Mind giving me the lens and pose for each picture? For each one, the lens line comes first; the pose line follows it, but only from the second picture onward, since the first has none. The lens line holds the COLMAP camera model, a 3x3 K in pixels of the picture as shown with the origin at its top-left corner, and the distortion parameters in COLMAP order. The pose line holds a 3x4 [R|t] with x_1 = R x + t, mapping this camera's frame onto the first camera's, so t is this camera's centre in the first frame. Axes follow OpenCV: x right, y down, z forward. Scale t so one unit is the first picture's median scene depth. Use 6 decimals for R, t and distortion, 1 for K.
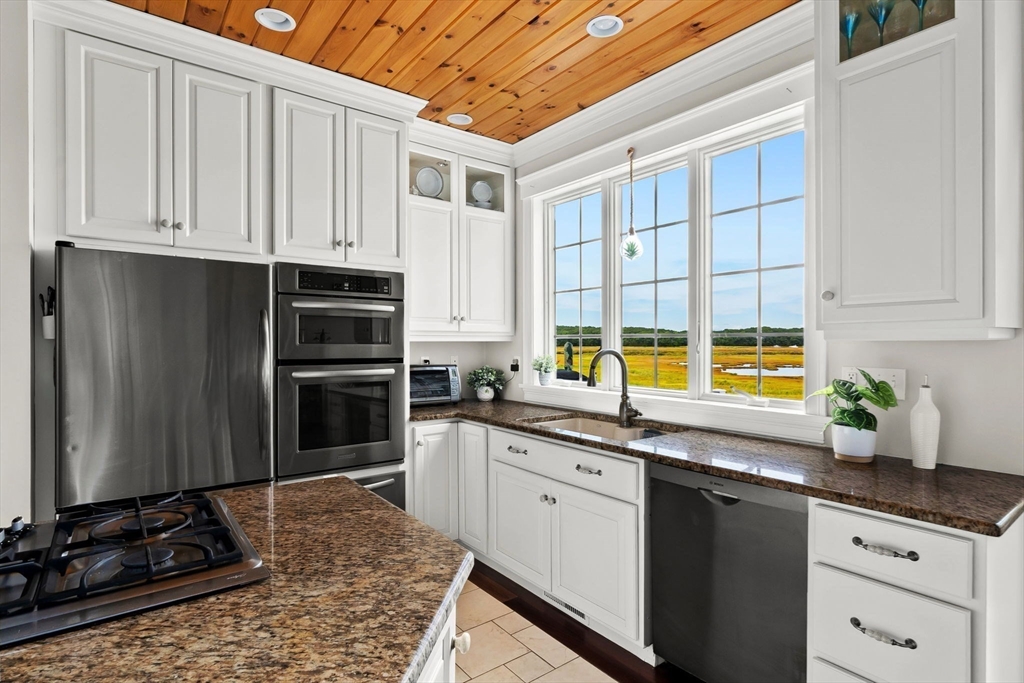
lens RADIAL K [[509.1, 0, 508.7], [0, 509.1, 342.9], [0, 0, 1]] dist [0.001644, 0.000265]
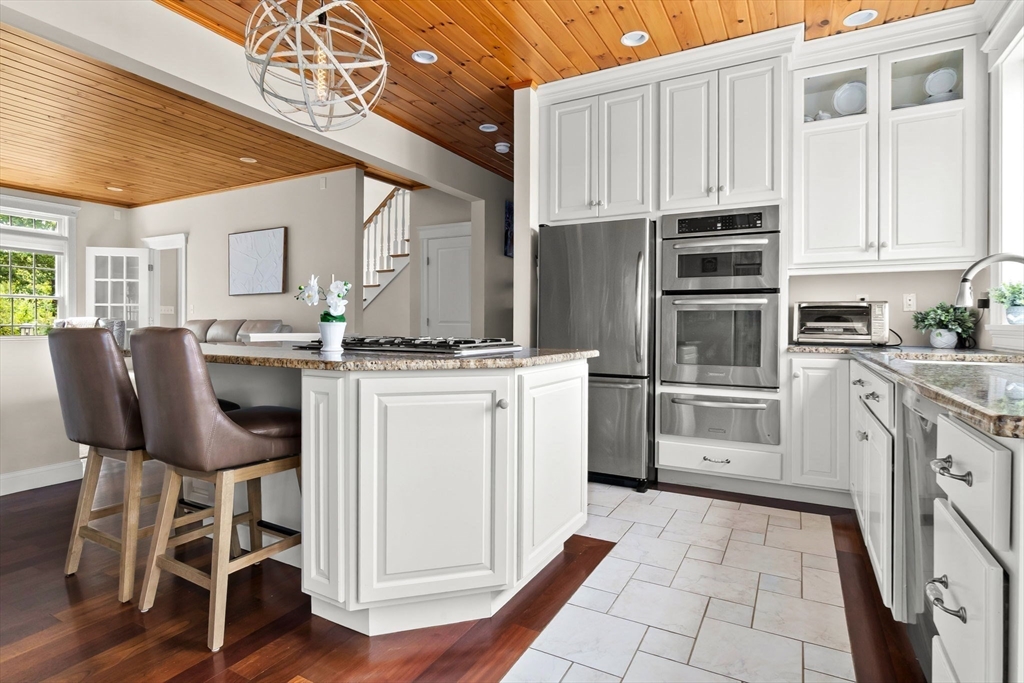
lens RADIAL K [[527.5, 0, 527.2], [0, 527.5, 326.5], [0, 0, 1]] dist [-0.001633, 0.001765]
pose [[0.430025, 0.005884, -0.902798, 0.528553], [-0.005673, 0.999977, 0.003815, 0.104339], [0.902799, 0.003481, 0.430049, 0.095593]]
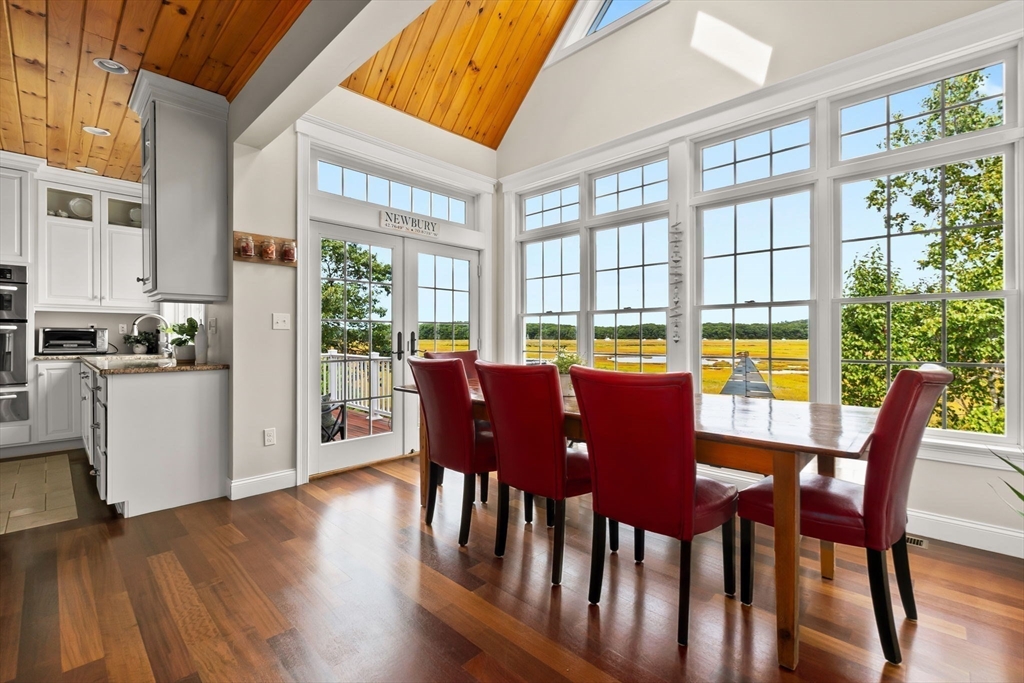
lens RADIAL K [[445.9, 0, 512.2], [0, 445.9, 336.4], [0, 0, 1]] dist [-0.001559, -0.000338]
pose [[0.988547, 0.000774, 0.150910, 1.084776], [-0.000549, 0.999999, -0.001533, 0.082781], [-0.150911, 0.001433, 0.988546, -0.601859]]
